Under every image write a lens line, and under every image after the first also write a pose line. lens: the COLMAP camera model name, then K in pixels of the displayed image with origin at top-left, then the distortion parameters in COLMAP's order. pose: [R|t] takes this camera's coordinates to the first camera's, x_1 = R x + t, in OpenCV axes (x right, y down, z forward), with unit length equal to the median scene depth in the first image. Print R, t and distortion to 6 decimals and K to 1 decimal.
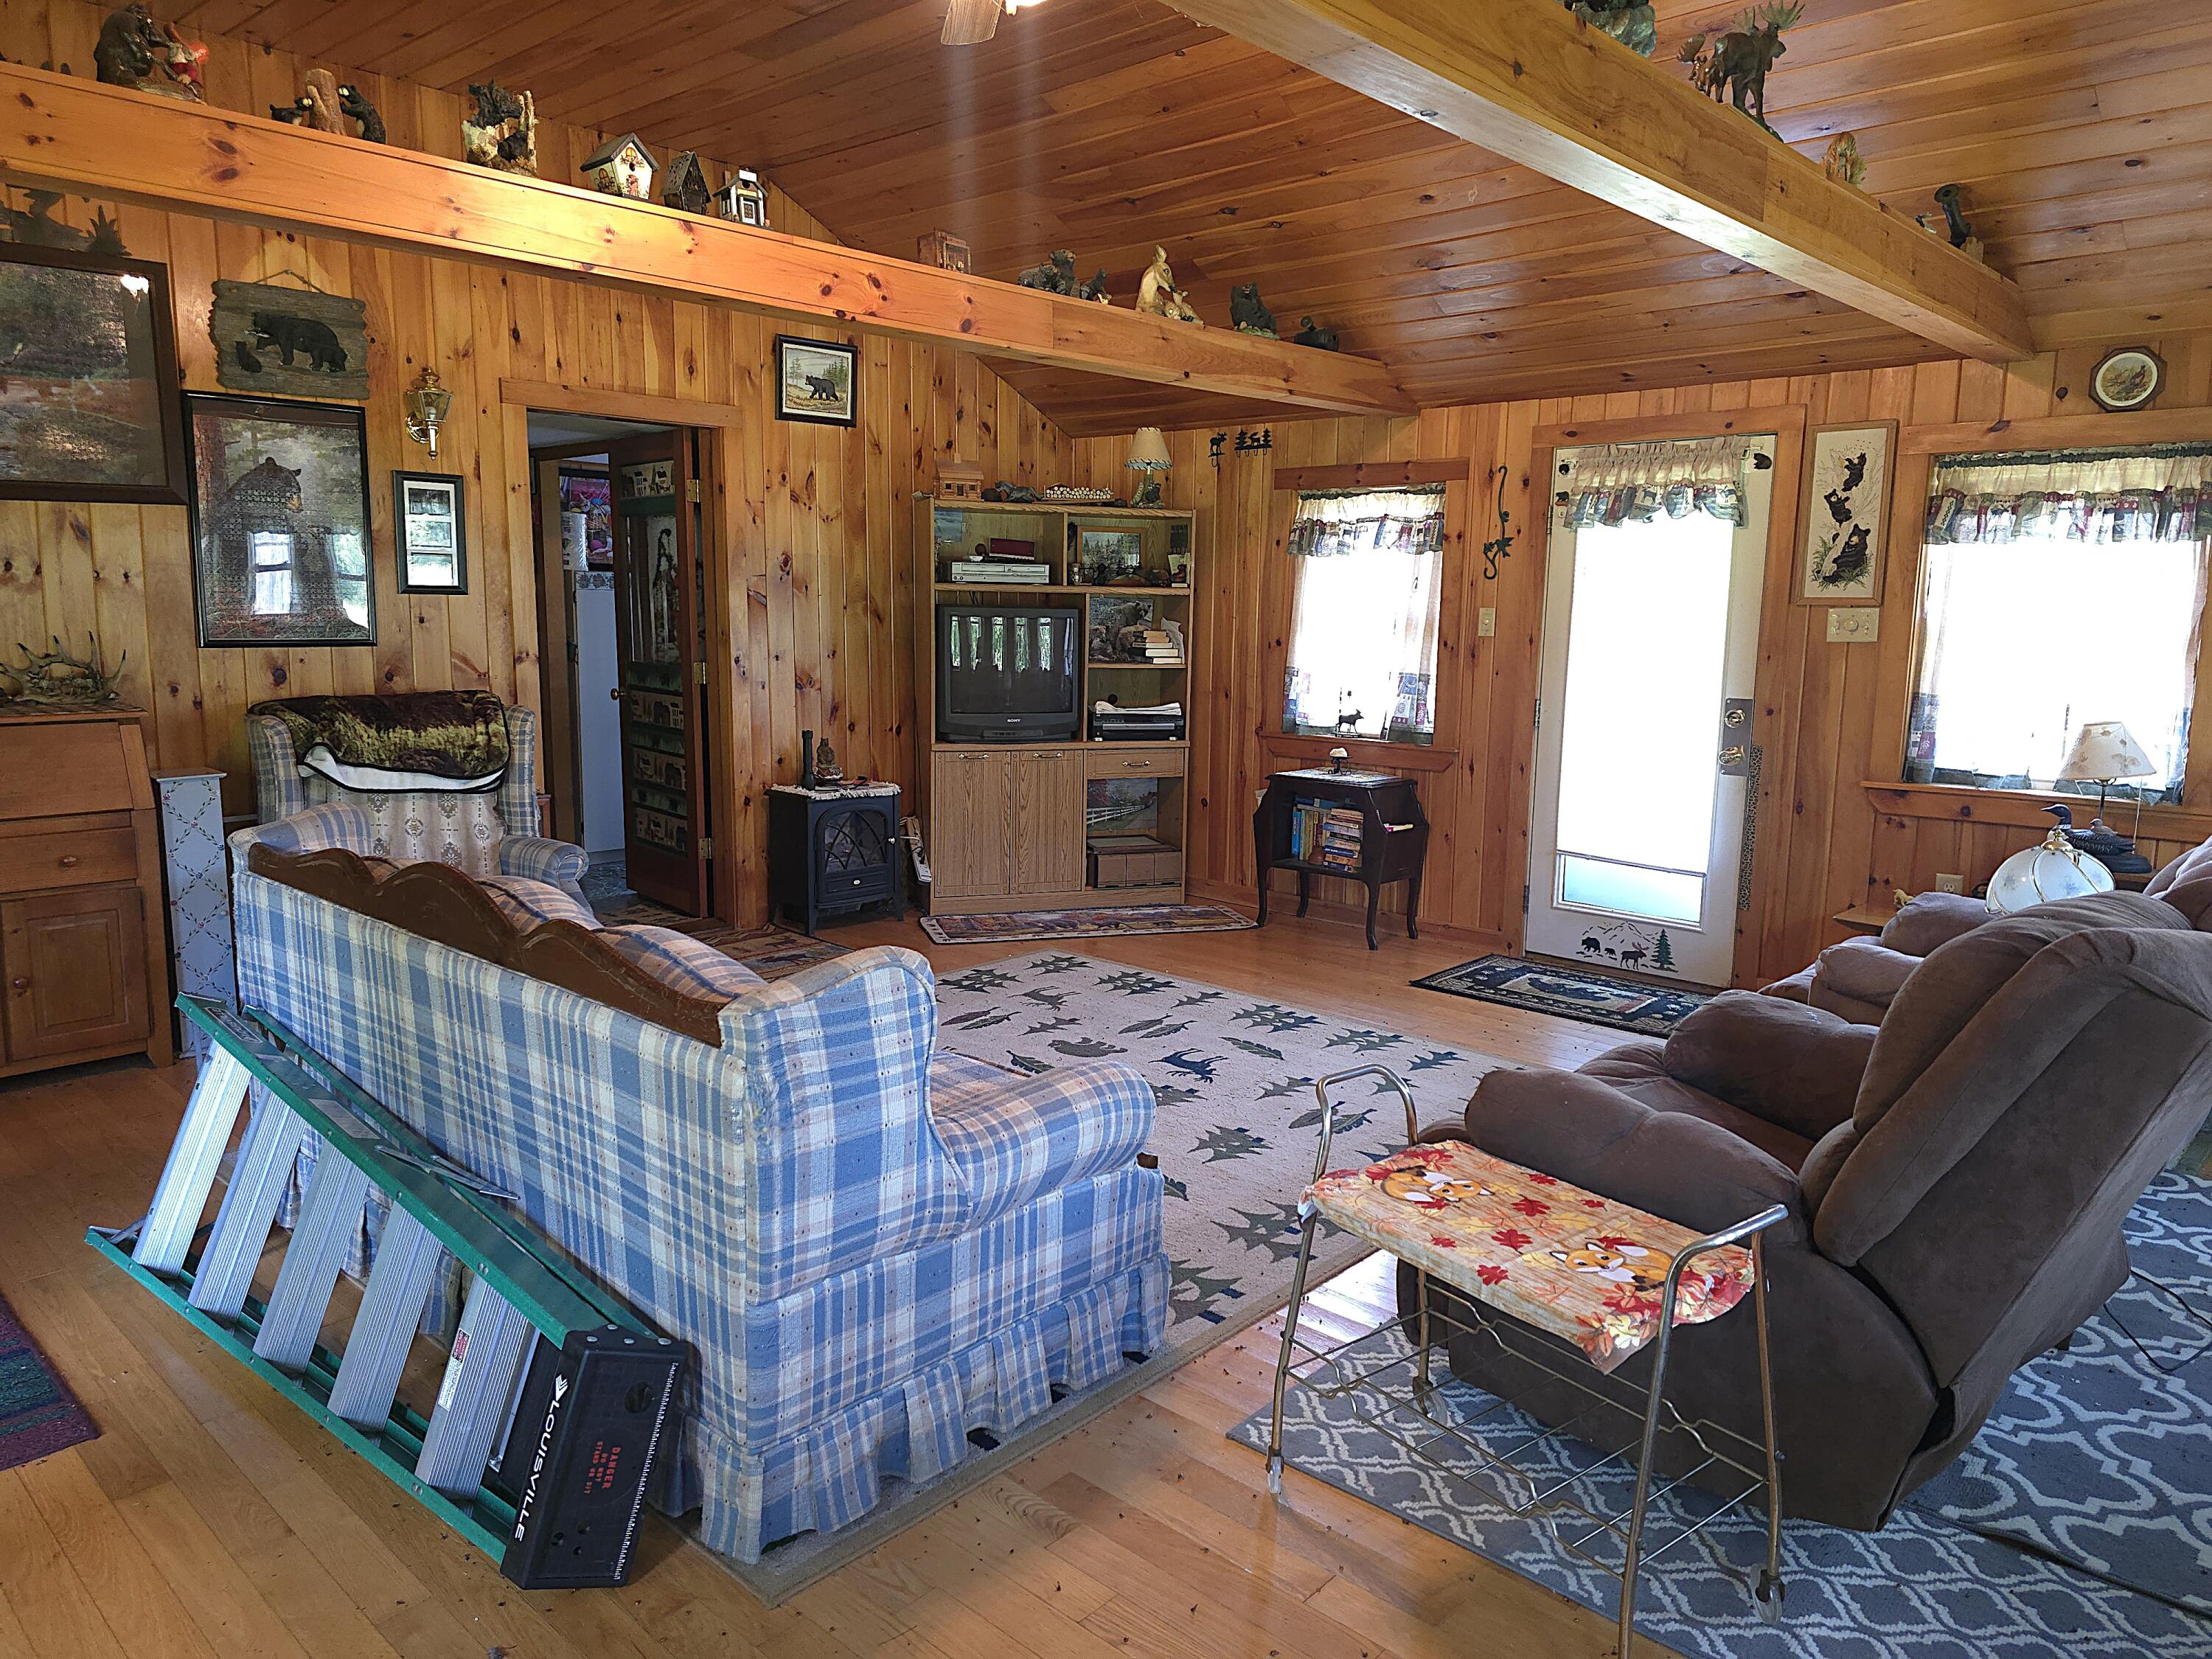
lens RADIAL K [[1475.0, 0, 1108.9], [0, 1475.0, 815.5], [0, 0, 1]] dist [0.064051, -0.059080]
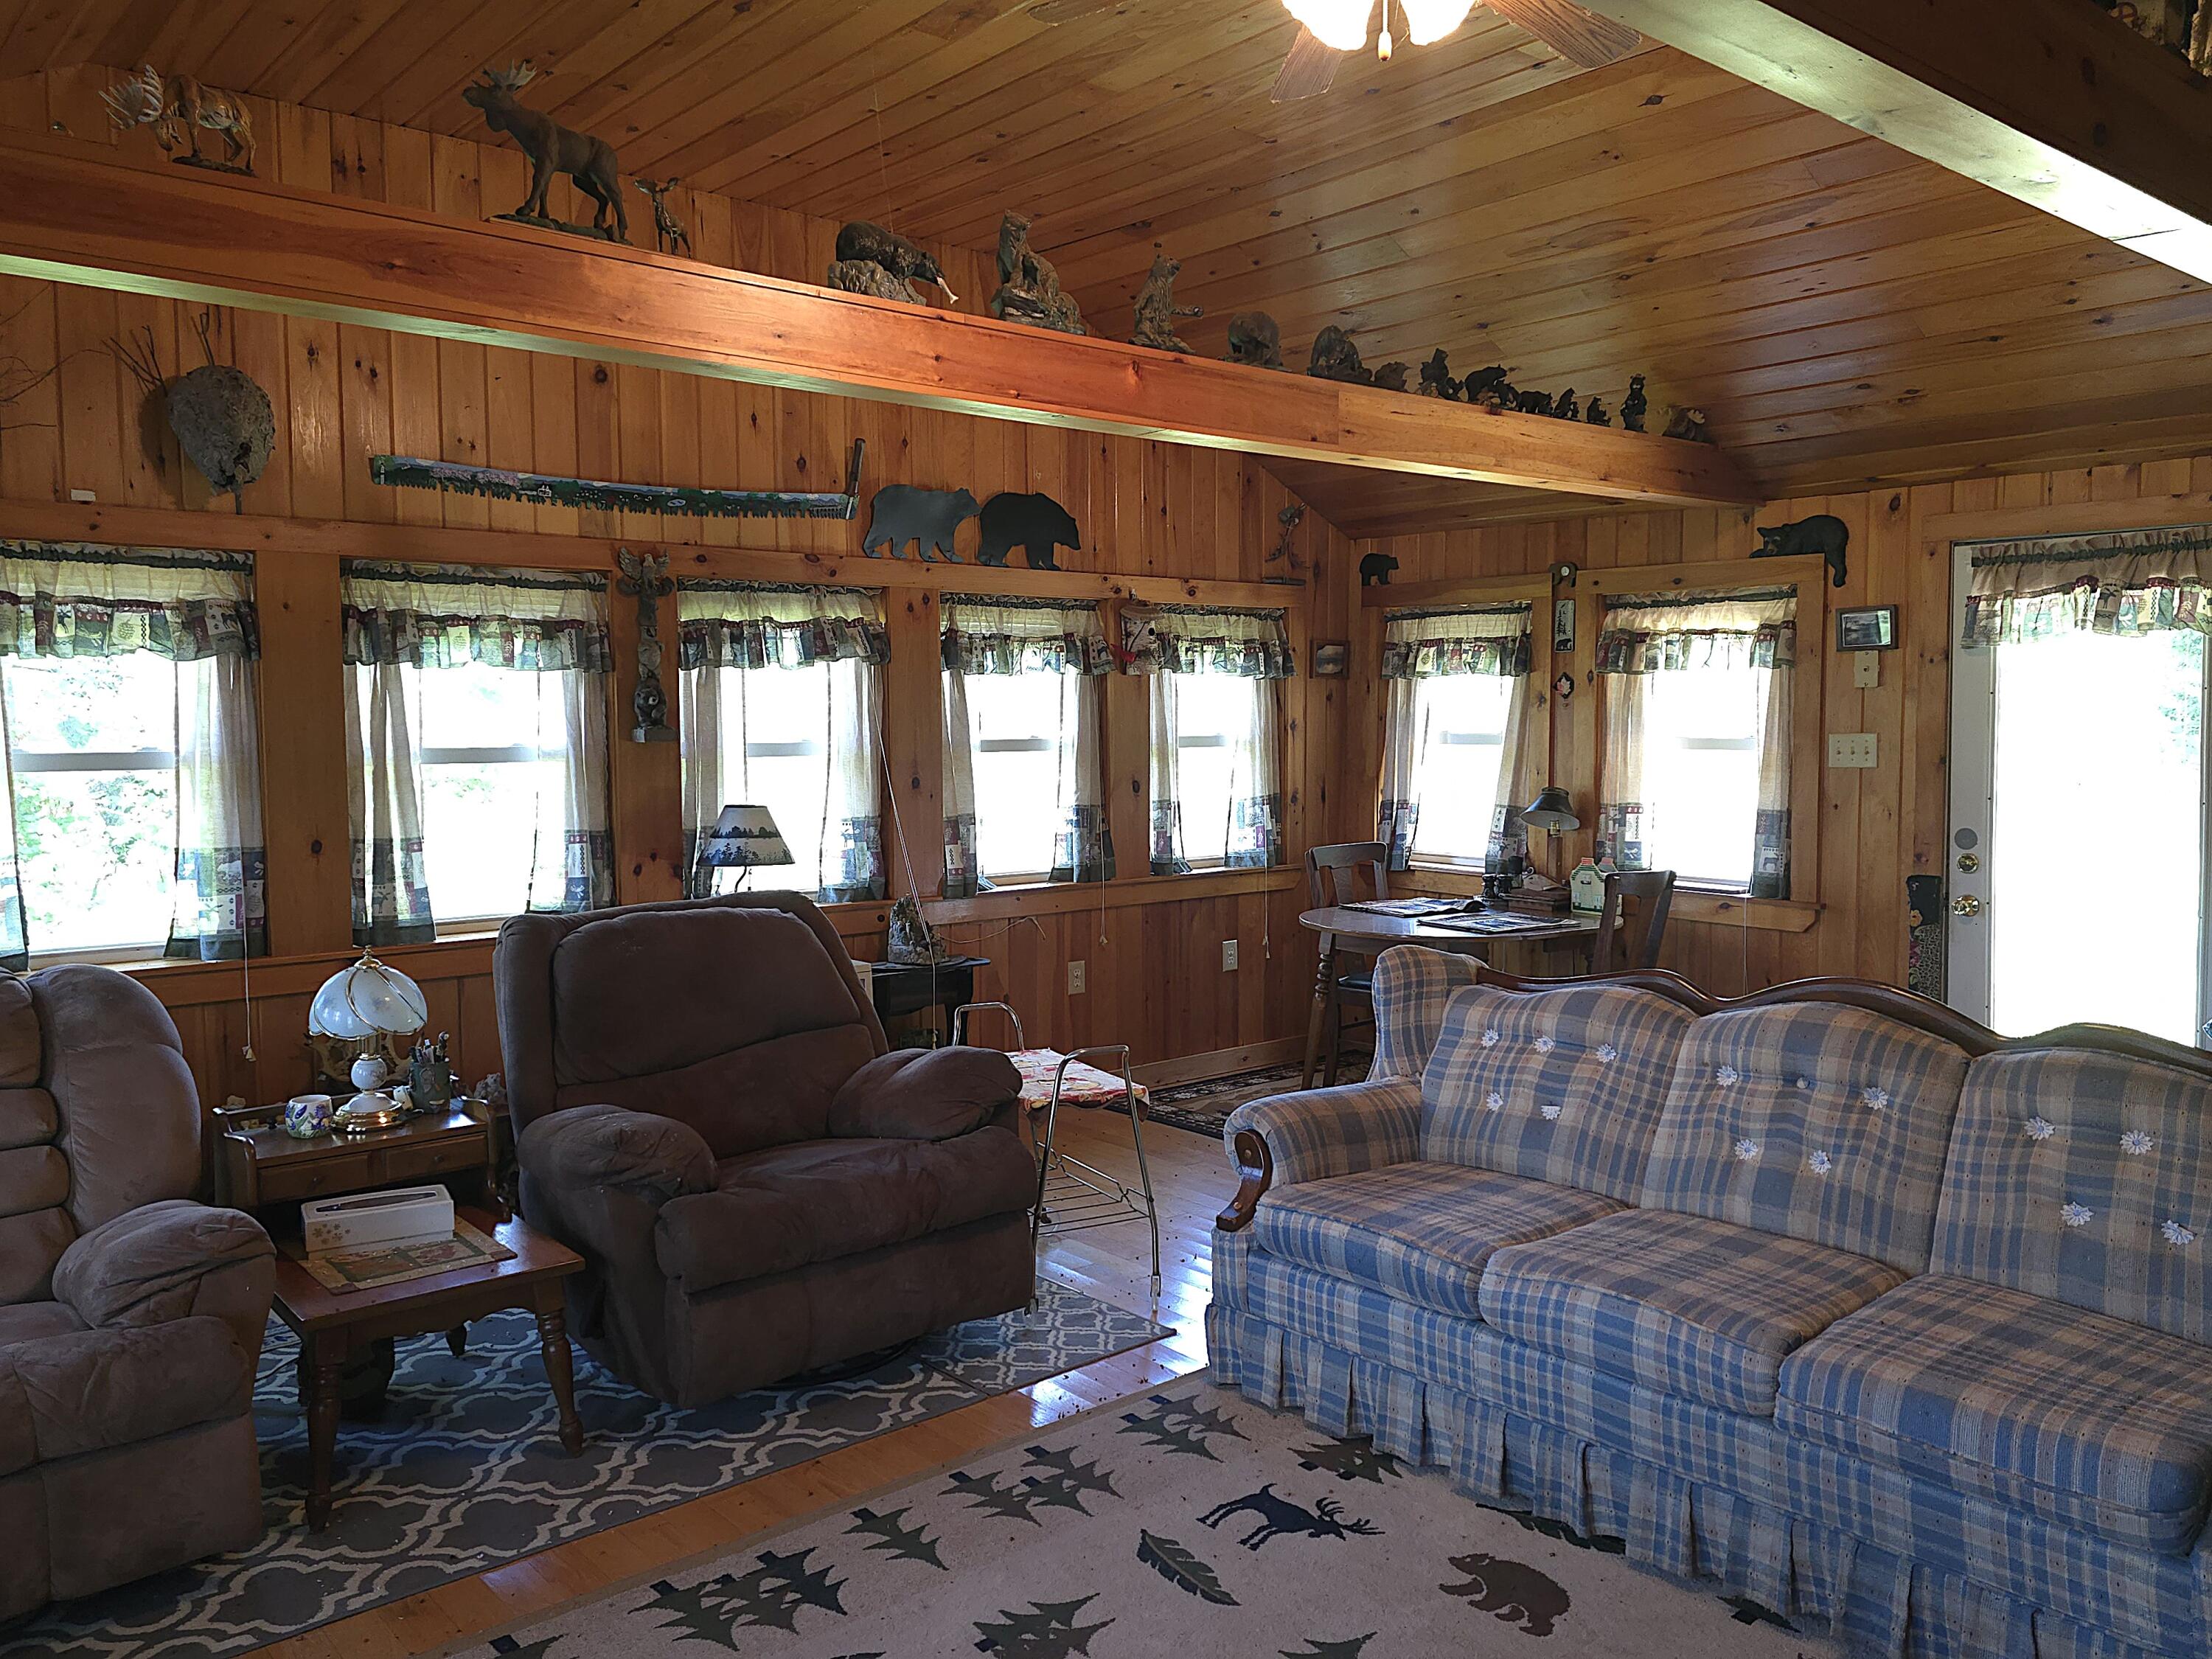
lens RADIAL K [[1680.2, 0, 1101.4], [0, 1680.2, 830.2], [0, 0, 1]] dist [0.074602, -0.079448]
pose [[-0.992700, -0.014849, 0.119691, -0.018087], [0.010915, 0.977259, 0.211767, -0.200430], [-0.120114, 0.211528, -0.969963, 1.292481]]
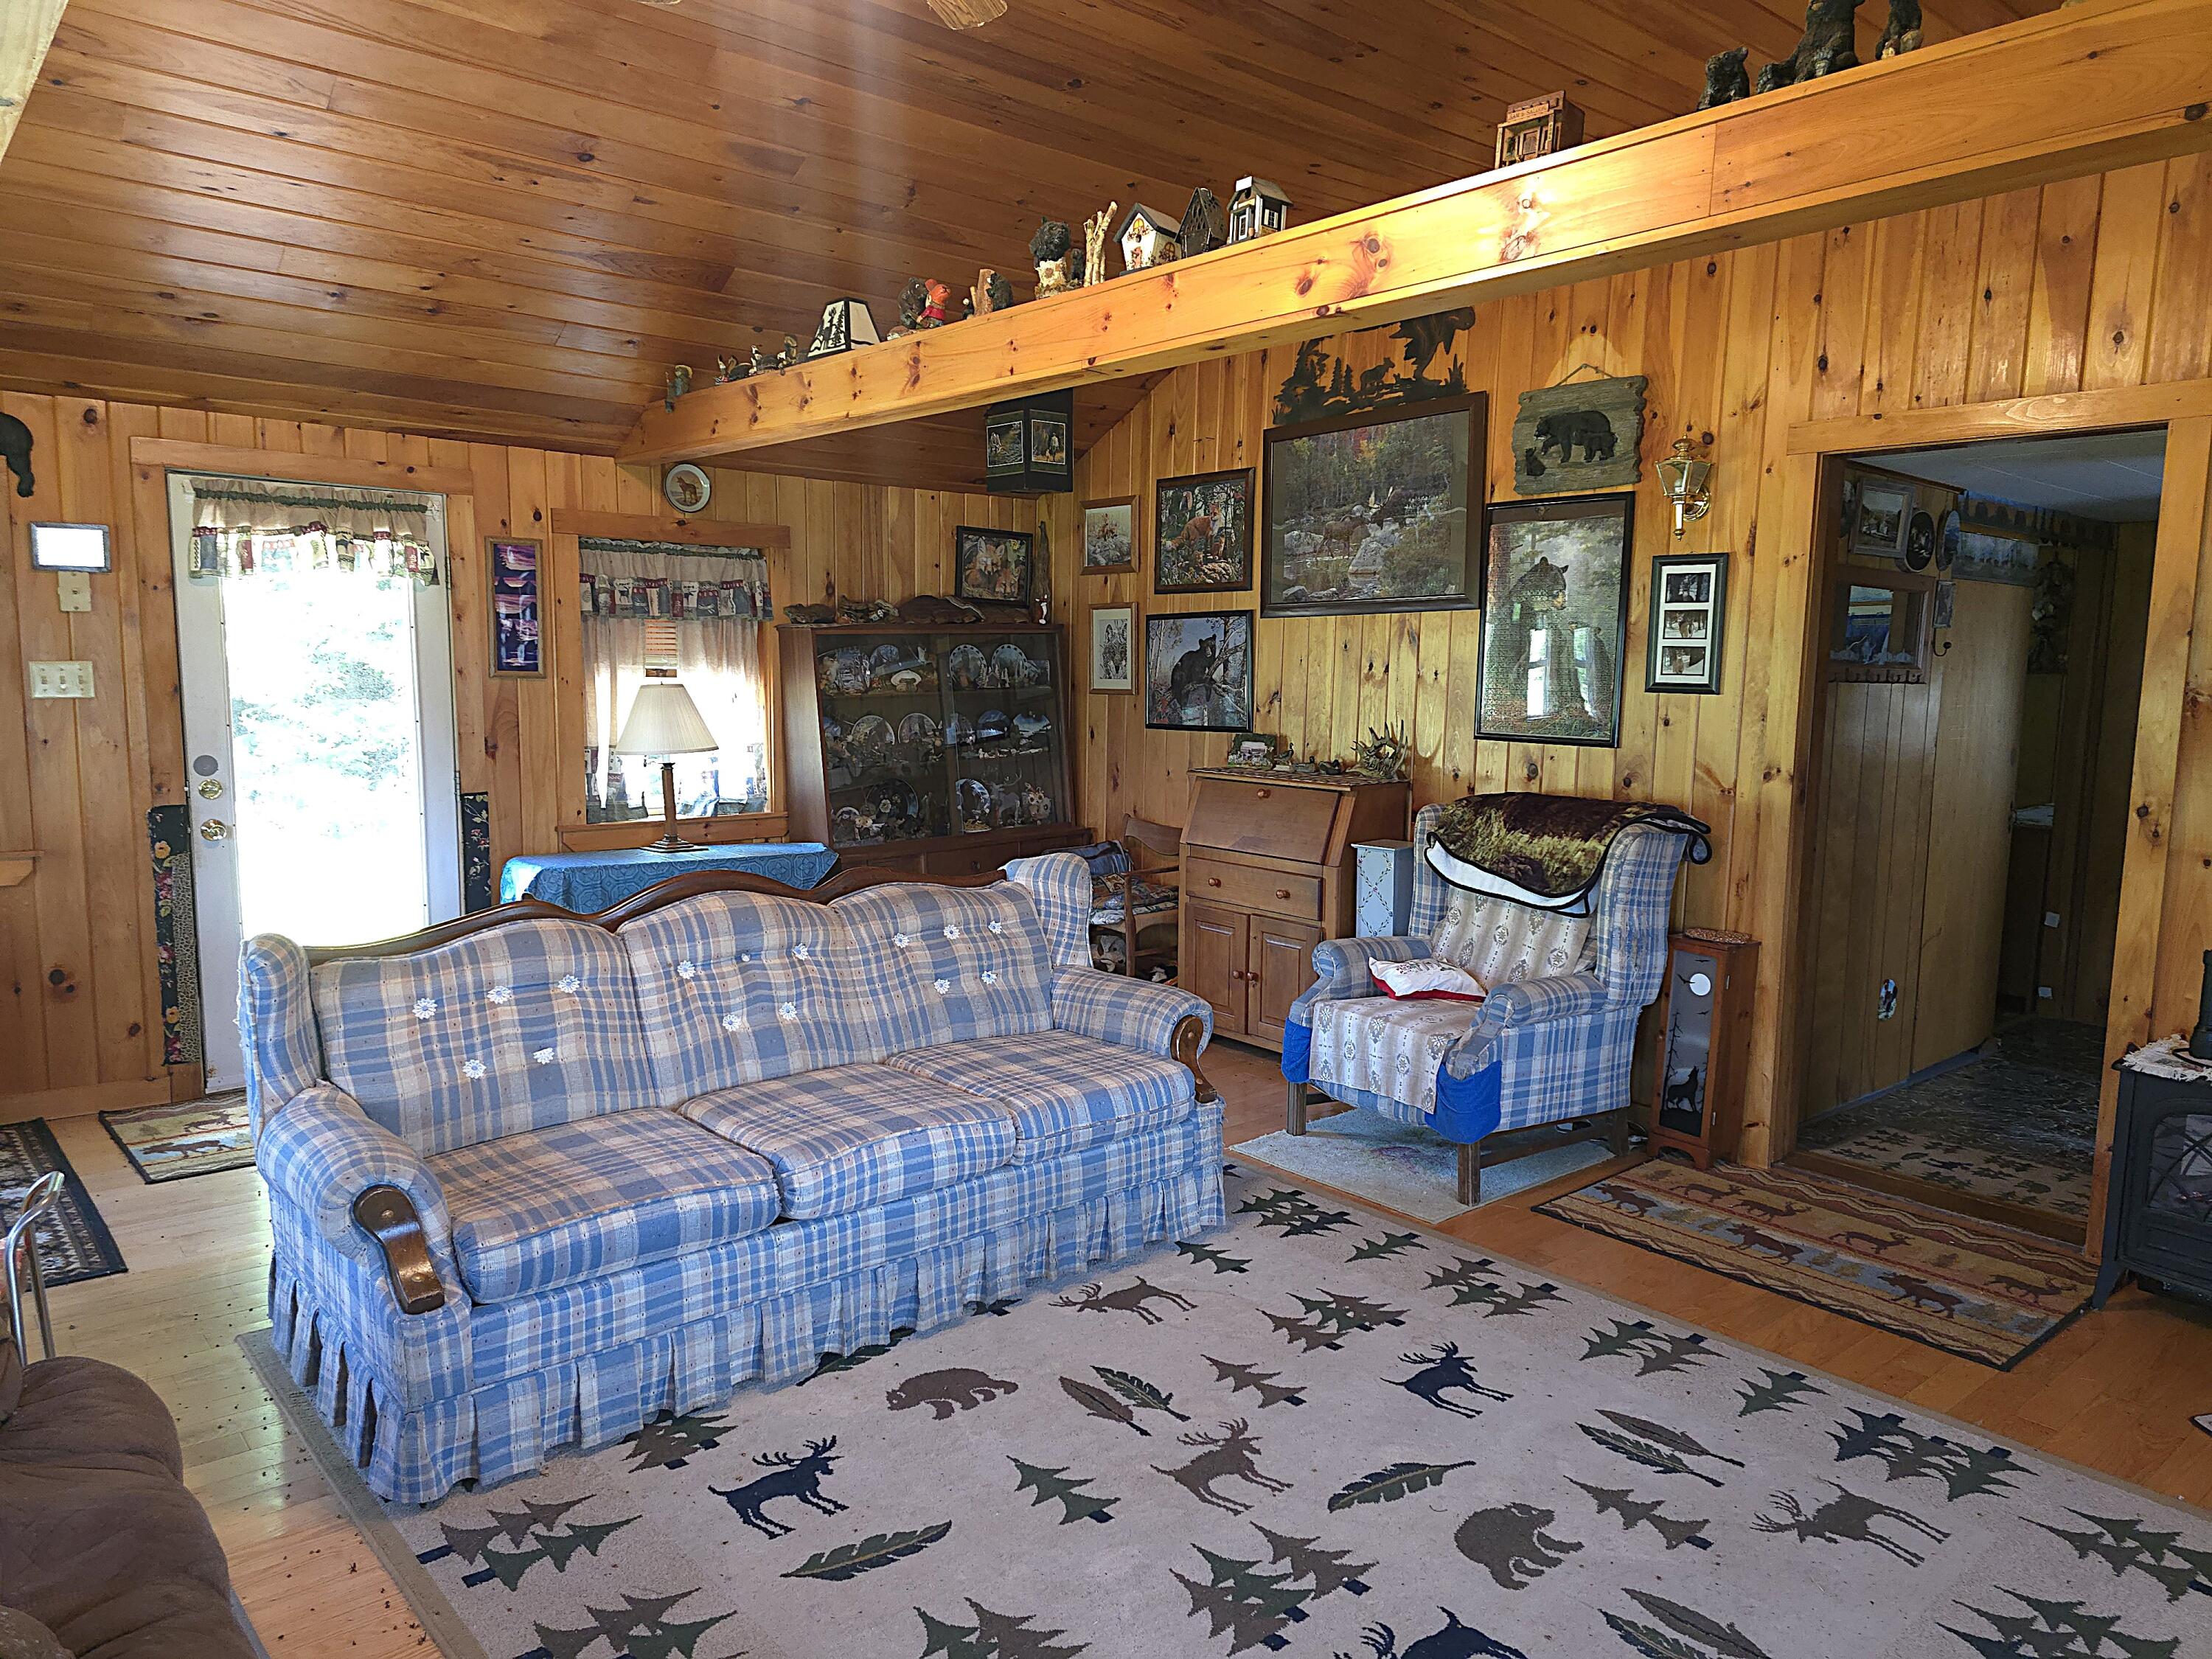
lens RADIAL K [[1475.0, 0, 1112.3], [0, 1475.0, 849.9], [0, 0, 1]] dist [0.064051, -0.059080]
pose [[-0.107965, 0.113116, -0.987698, 0.489423], [-0.164906, 0.977705, 0.129998, -0.128221], [0.980382, 0.176913, -0.086904, 0.838047]]
